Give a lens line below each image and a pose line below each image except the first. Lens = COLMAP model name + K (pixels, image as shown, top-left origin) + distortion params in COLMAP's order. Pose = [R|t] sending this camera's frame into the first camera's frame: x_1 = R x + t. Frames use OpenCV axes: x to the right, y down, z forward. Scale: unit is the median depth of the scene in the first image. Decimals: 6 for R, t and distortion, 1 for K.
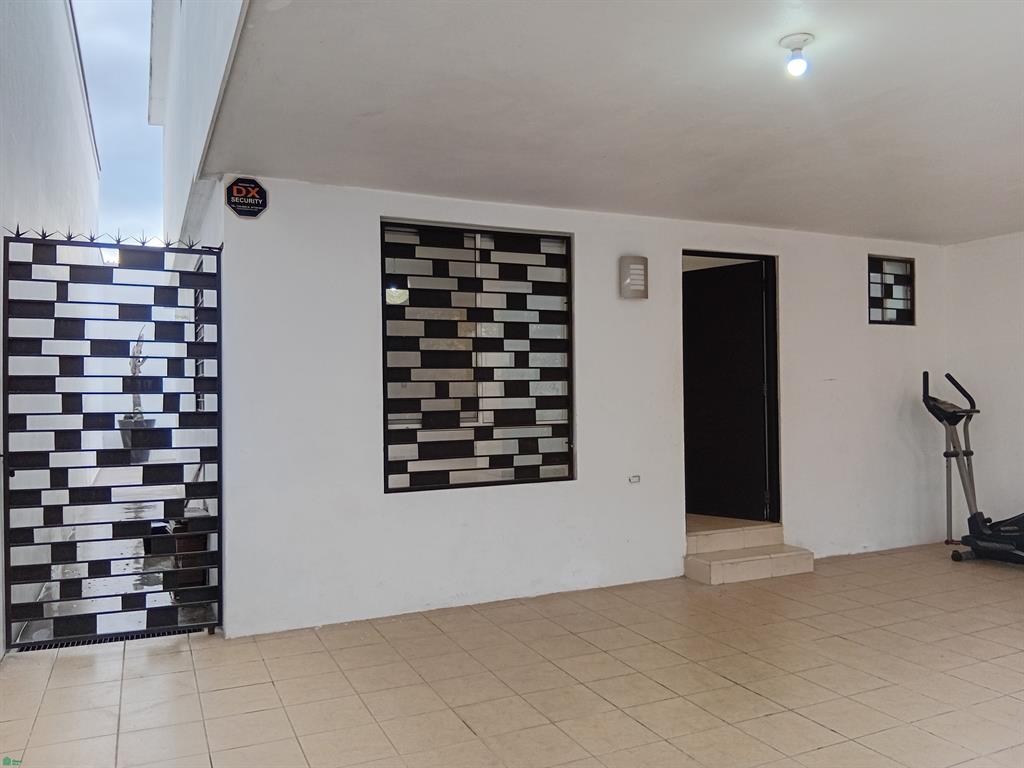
lens RADIAL K [[791.5, 0, 511.3], [0, 791.5, 385.0], [0, 0, 1]] dist [0.072535, -0.150339]
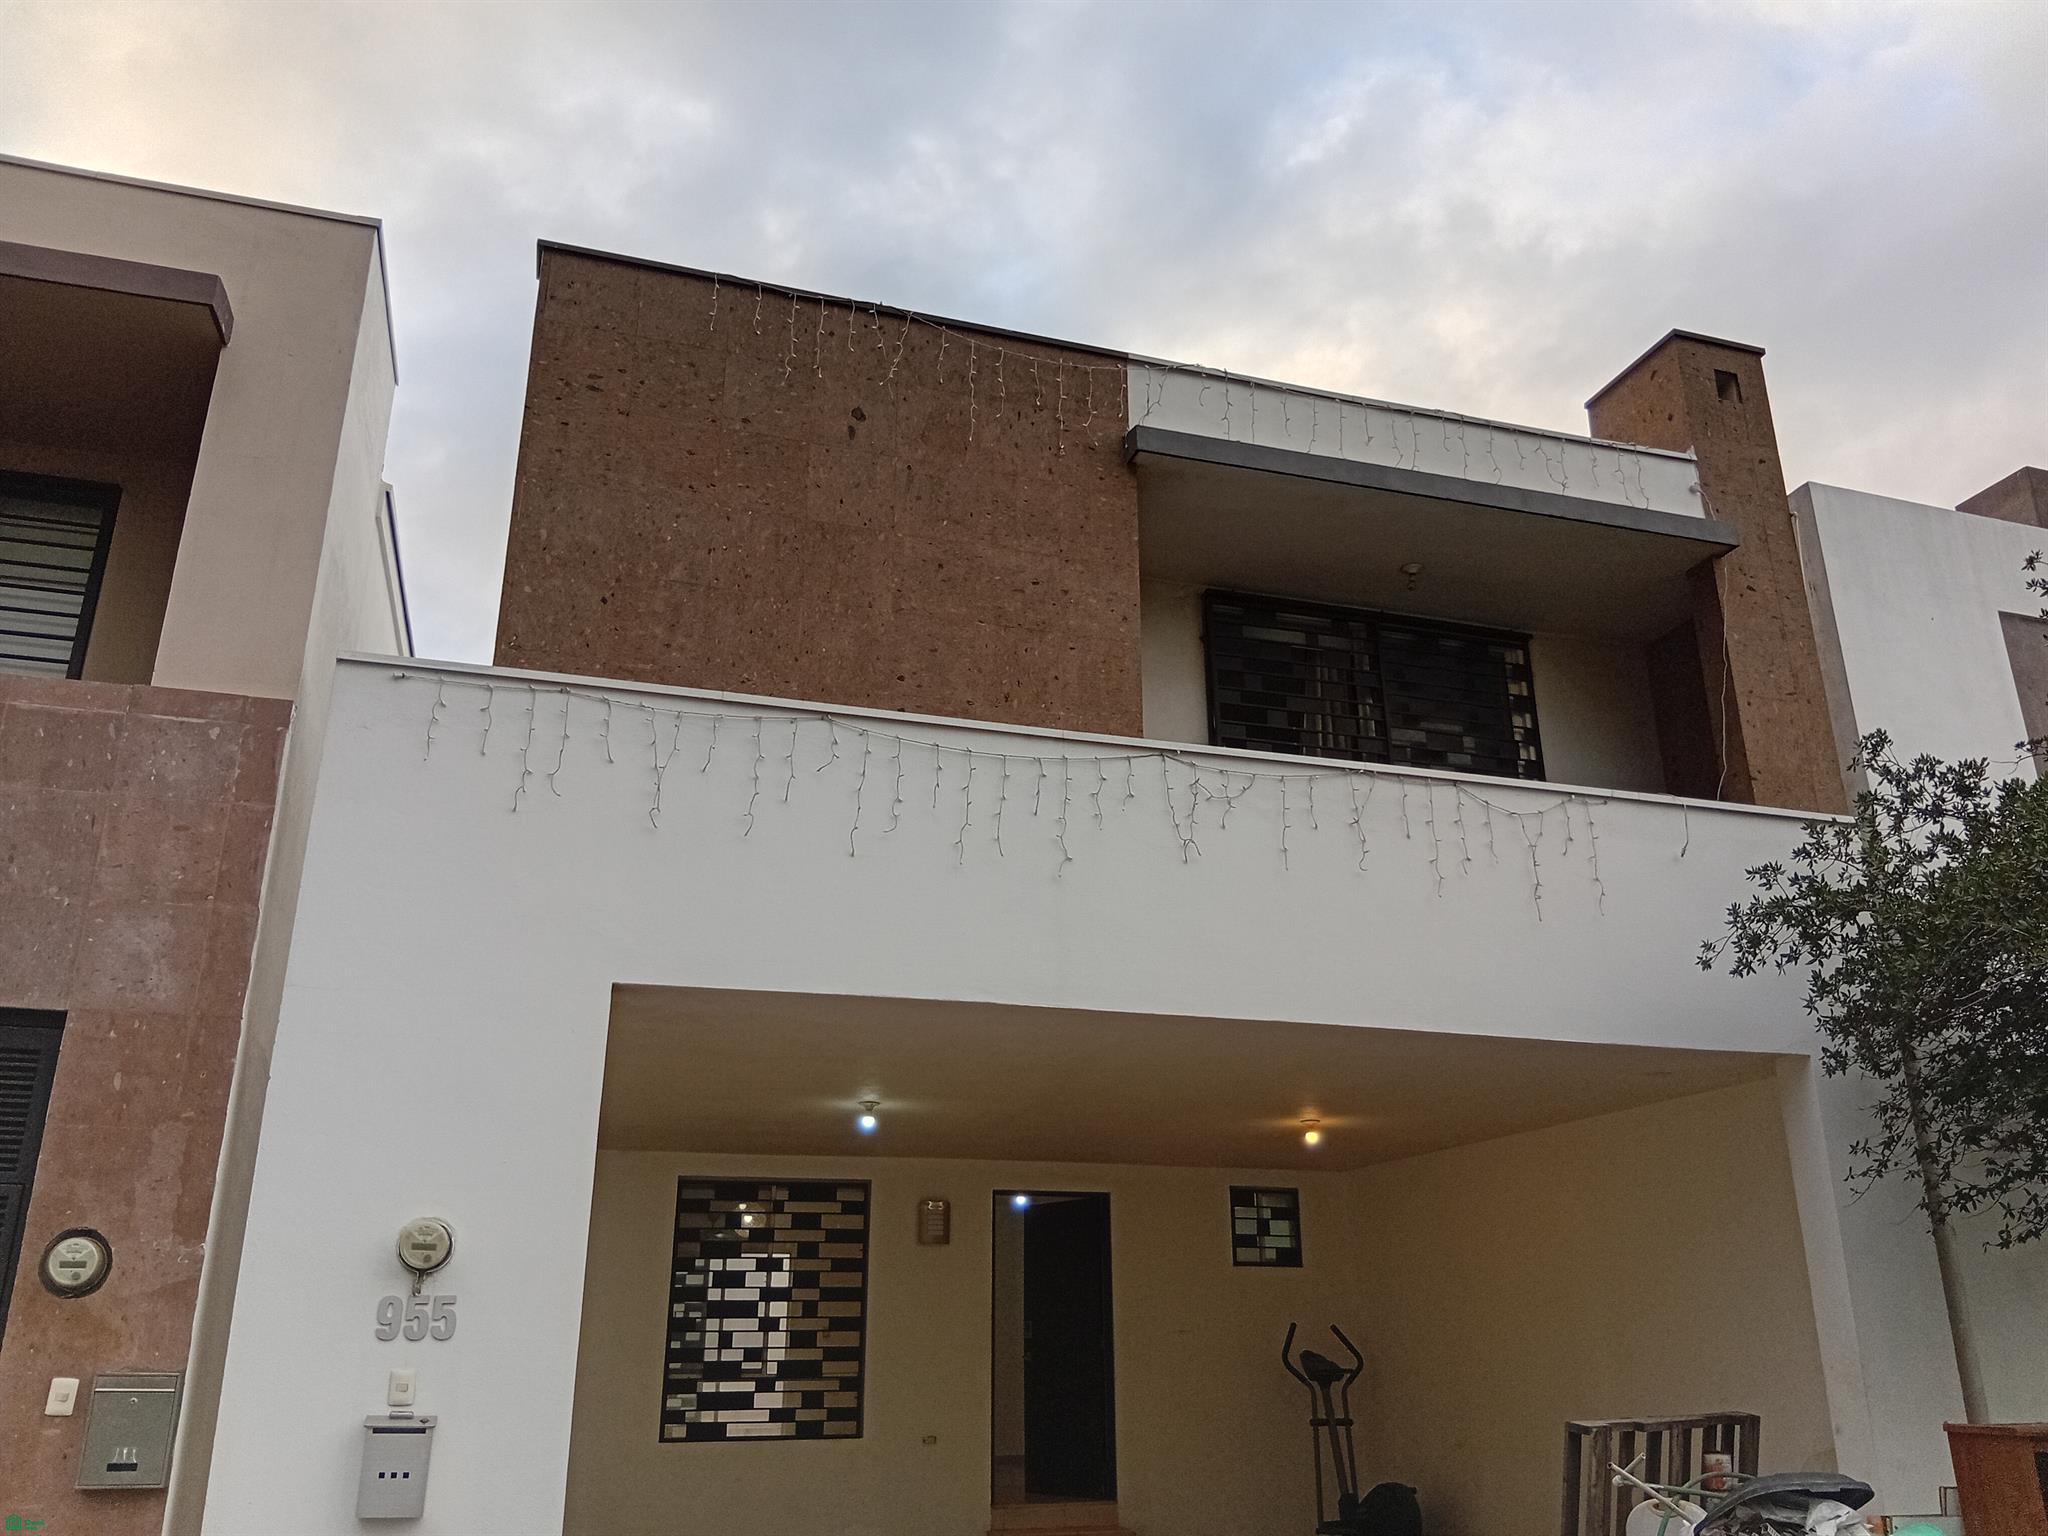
lens RADIAL K [[1582.9, 0, 1022.5], [0, 1582.9, 770.3], [0, 0, 1]] dist [0.072535, -0.150339]
pose [[0.991065, -0.039701, -0.127338, 0.576988], [-0.005579, 0.941502, -0.336961, 0.004940], [0.133267, 0.334660, 0.932868, -1.133381]]
